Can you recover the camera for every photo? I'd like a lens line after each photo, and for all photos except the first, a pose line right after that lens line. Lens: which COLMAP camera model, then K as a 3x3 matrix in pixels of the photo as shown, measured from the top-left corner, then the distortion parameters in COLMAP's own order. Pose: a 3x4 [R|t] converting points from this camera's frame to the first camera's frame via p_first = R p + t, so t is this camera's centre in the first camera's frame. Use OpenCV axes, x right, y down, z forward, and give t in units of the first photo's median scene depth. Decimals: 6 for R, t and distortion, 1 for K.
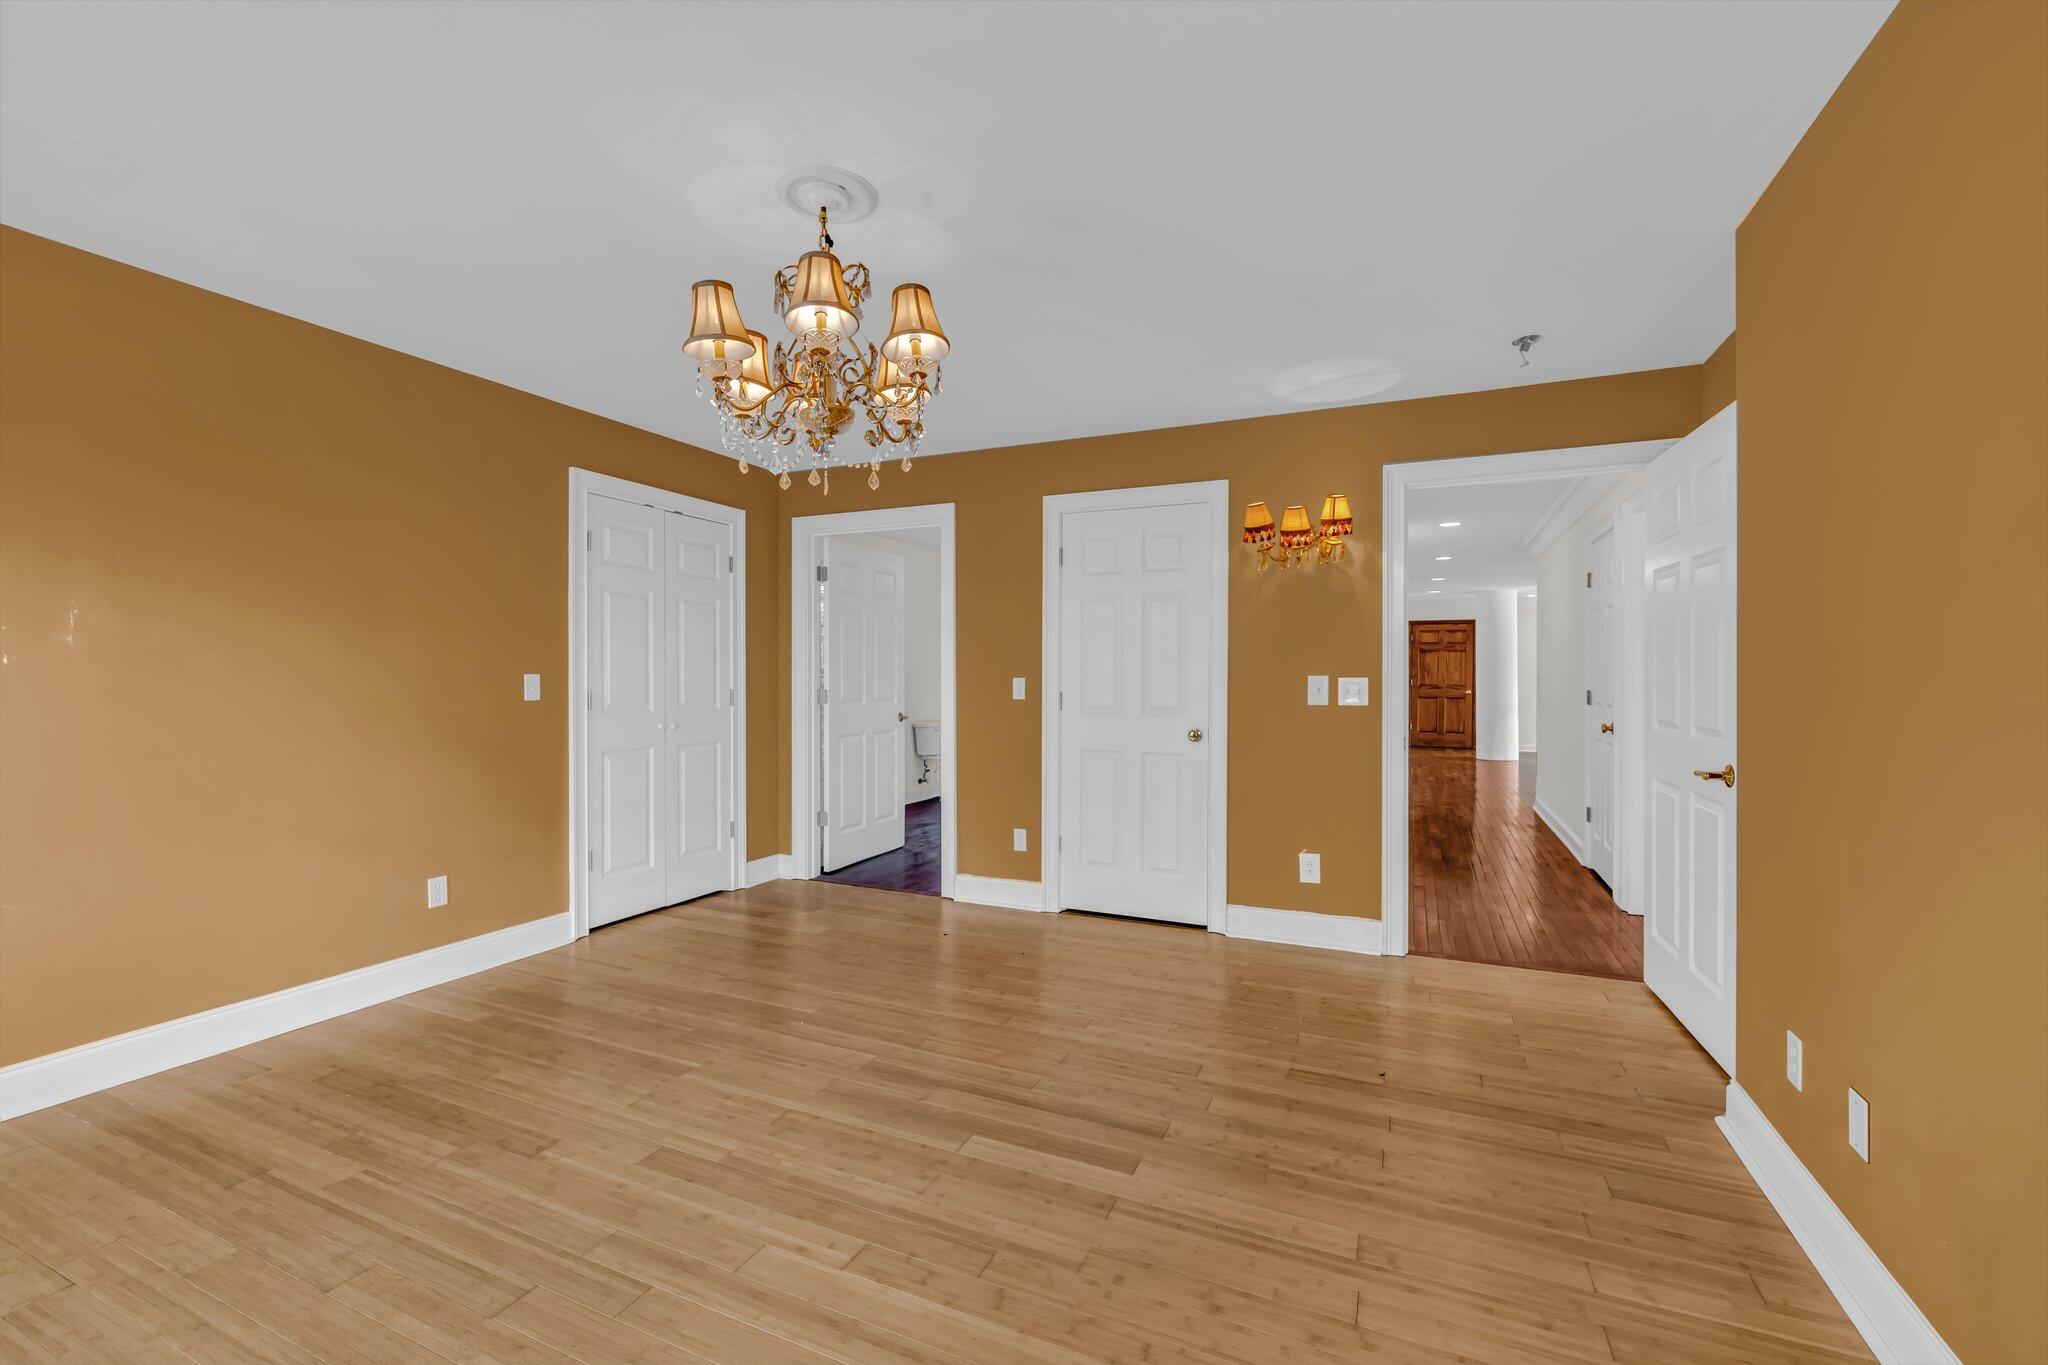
lens RADIAL K [[855.5, 0, 1024.0], [0, 855.5, 682.5], [0, 0, 1]] dist [0.000254, -0.000036]
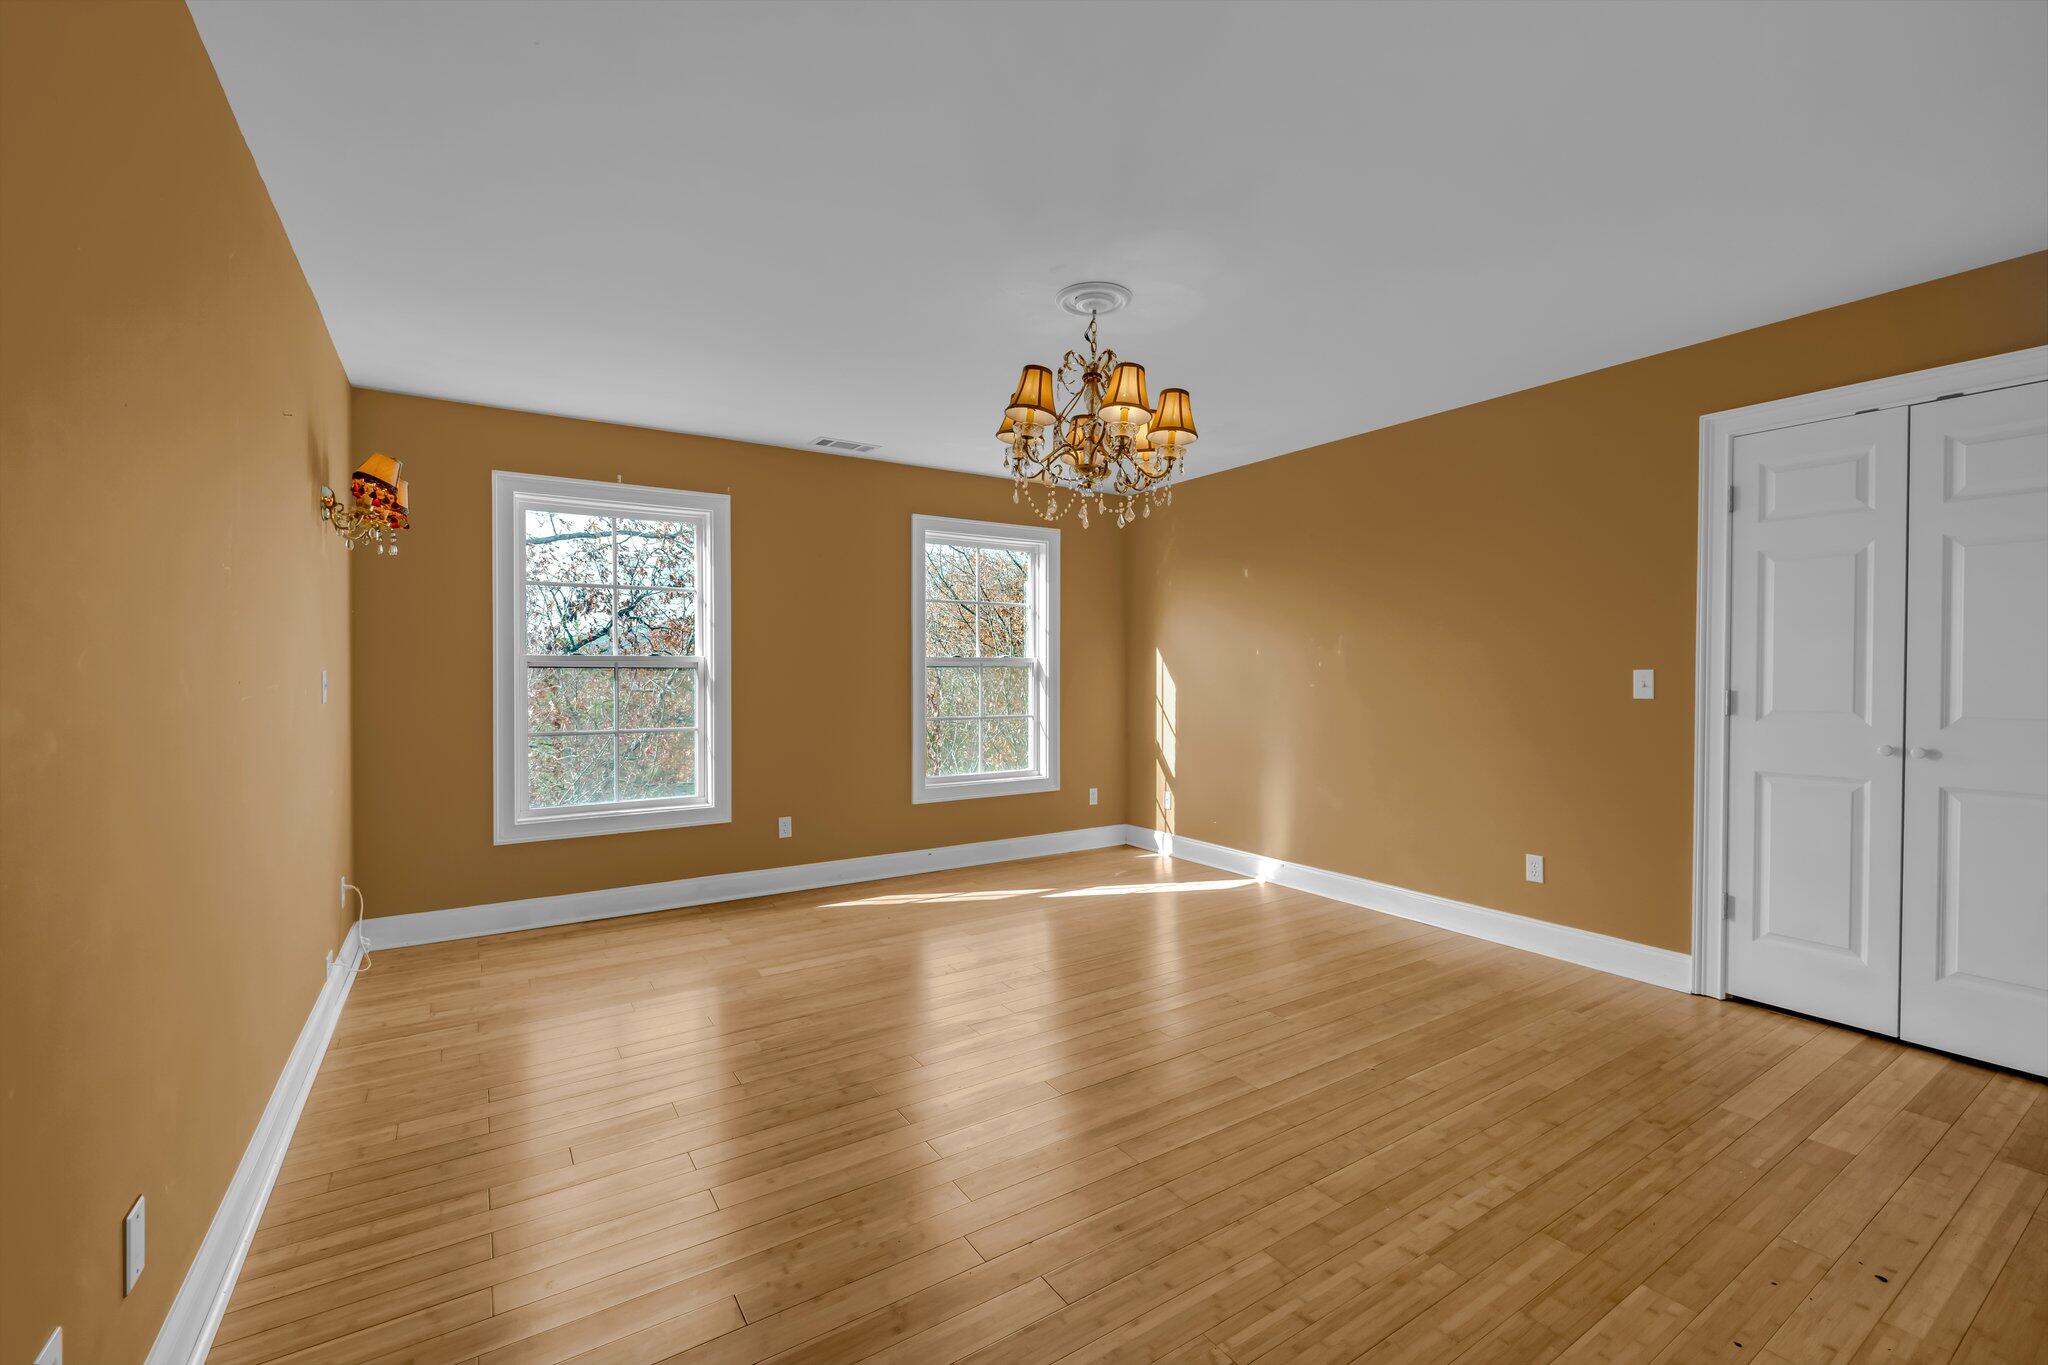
lens RADIAL K [[855.5, 0, 1024.0], [0, 855.5, 682.5], [0, 0, 1]] dist [0.000254, -0.000036]
pose [[-0.538656, 0.010520, -0.842460, 0.539646], [-0.008888, 0.999795, 0.018167, -0.006678], [0.842479, 0.017273, -0.538453, 0.948247]]
